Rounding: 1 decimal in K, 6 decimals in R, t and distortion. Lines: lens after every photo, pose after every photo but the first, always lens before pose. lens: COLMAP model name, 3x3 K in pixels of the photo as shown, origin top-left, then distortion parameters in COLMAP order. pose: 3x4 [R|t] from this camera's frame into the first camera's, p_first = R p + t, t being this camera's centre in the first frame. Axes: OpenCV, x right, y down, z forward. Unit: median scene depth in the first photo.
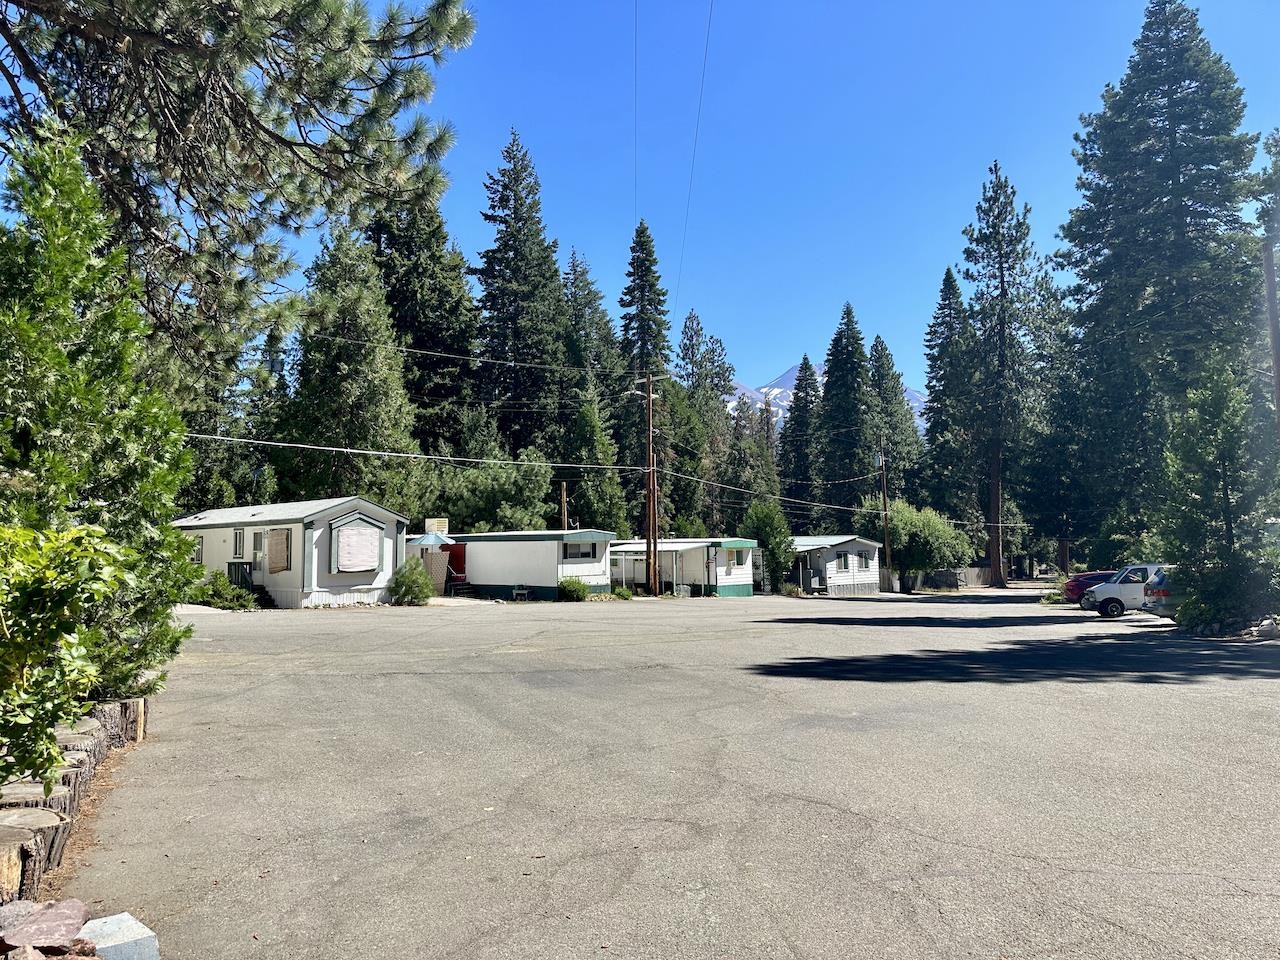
lens RADIAL K [[903.9, 0, 640.0], [0, 903.9, 480.0], [0, 0, 1]] dist [-0.001060, -0.082705]
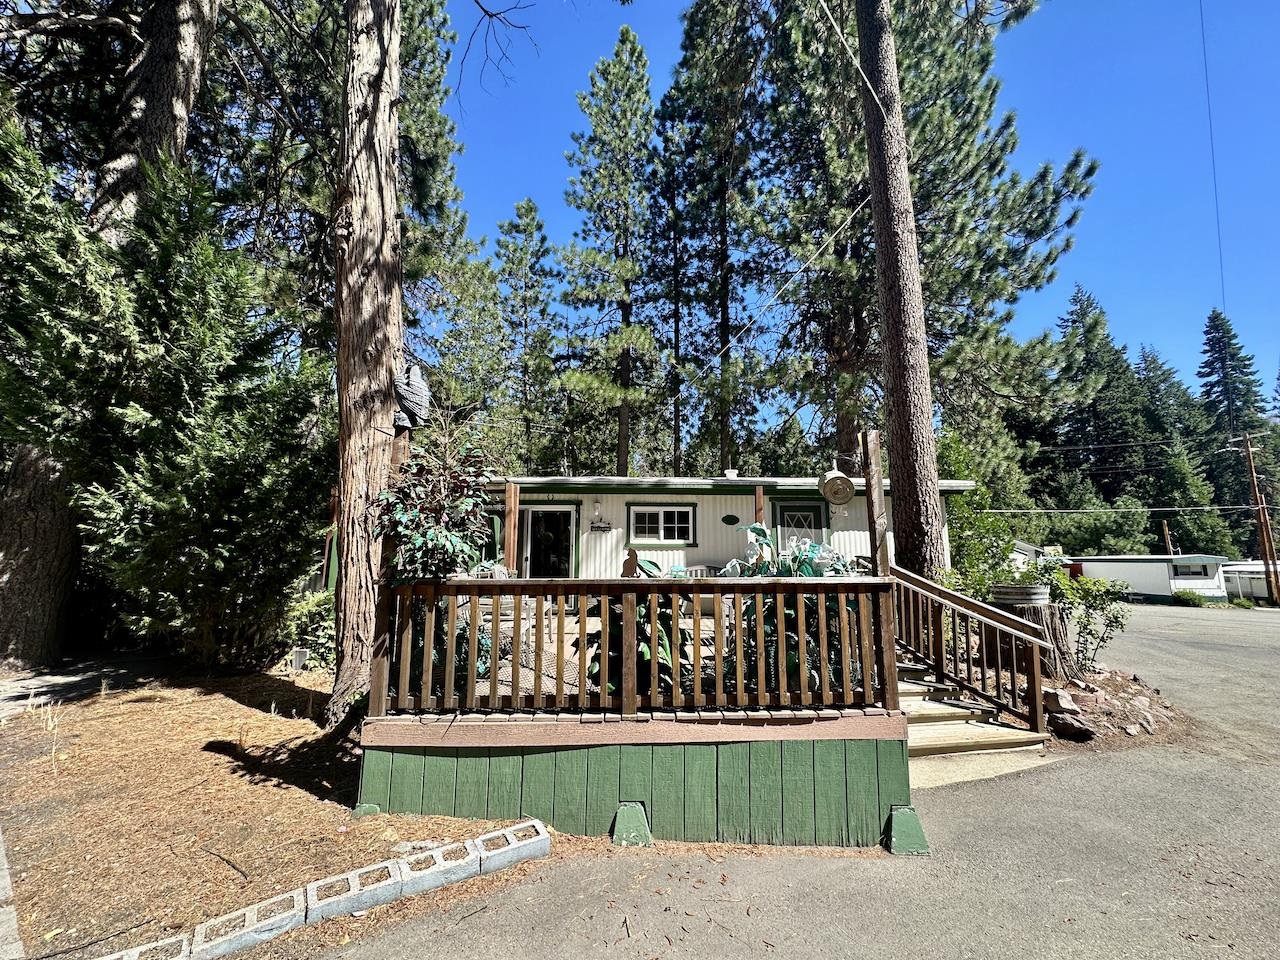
lens RADIAL K [[515.0, 0, 640.0], [0, 515.0, 480.0], [0, 0, 1]] dist [0.002069, 0.000508]
pose [[0.652061, -0.105438, -0.750799, -0.004933], [0.045502, 0.993940, -0.100066, -0.012995], [0.756800, 0.031086, 0.652907, -0.114217]]
